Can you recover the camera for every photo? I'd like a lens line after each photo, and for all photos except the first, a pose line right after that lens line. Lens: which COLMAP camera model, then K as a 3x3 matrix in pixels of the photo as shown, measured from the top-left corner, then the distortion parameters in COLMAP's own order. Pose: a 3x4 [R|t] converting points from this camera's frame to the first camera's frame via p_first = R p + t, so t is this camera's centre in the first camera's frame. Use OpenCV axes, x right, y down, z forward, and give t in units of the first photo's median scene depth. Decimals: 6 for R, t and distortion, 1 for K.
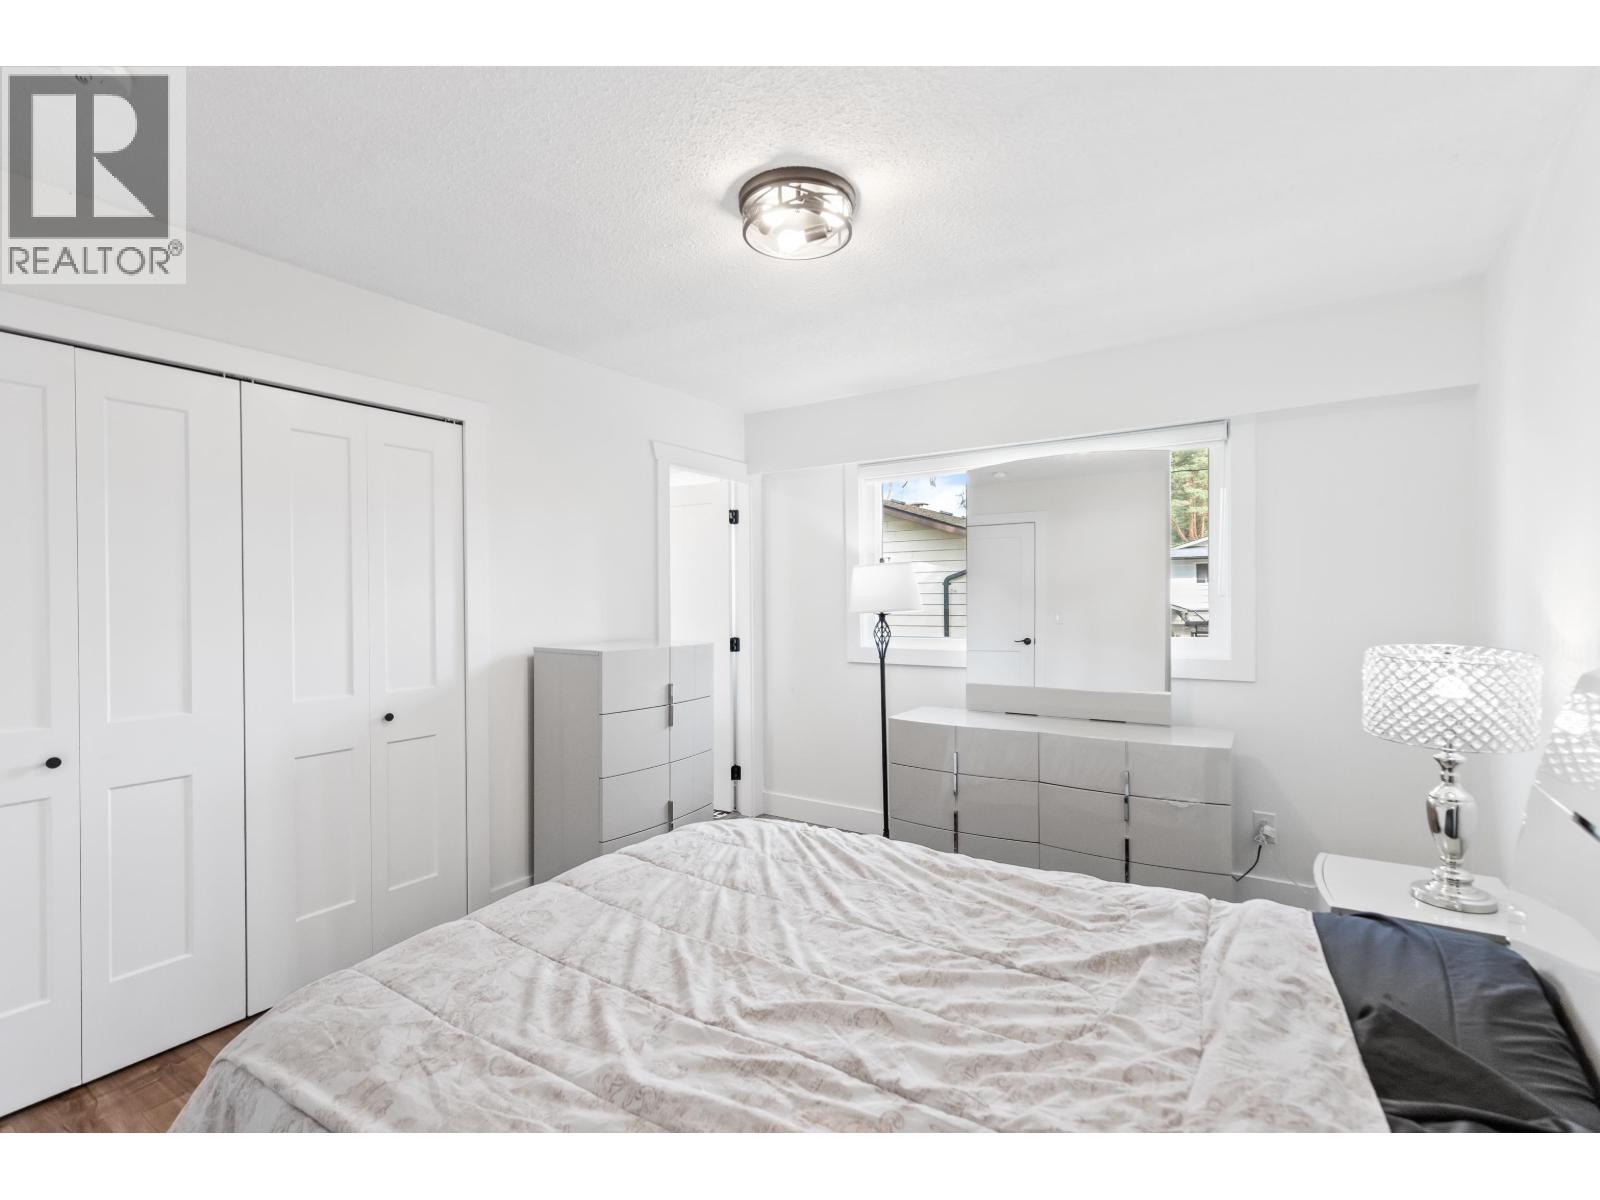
lens RADIAL K [[758.2, 0, 807.9], [0, 758.2, 598.5], [0, 0, 1]] dist [0.002147, 0.000069]
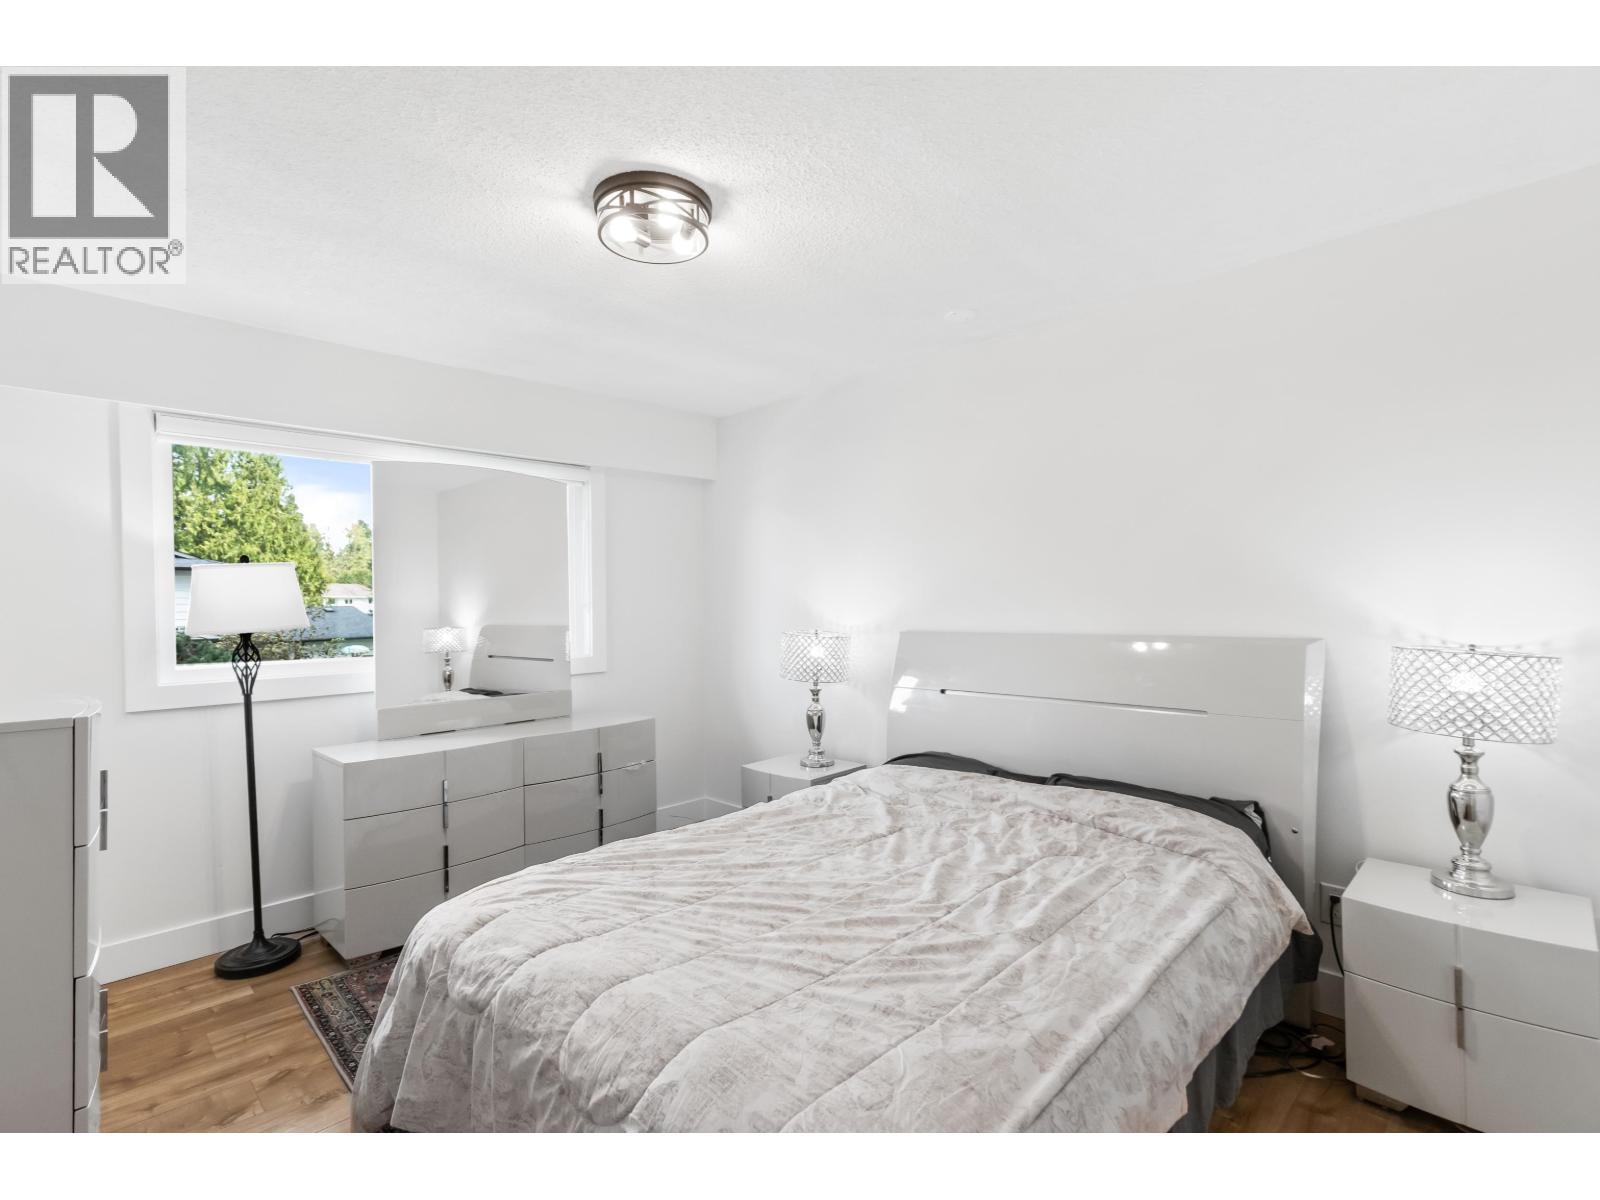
lens RADIAL K [[758.2, 0, 807.9], [0, 758.2, 598.5], [0, 0, 1]] dist [0.002147, 0.000069]
pose [[0.191884, 0.007361, 0.981390, -1.140001], [0.015452, 0.999825, -0.010521, 0.004242], [-0.981296, 0.017184, 0.191737, 0.732309]]
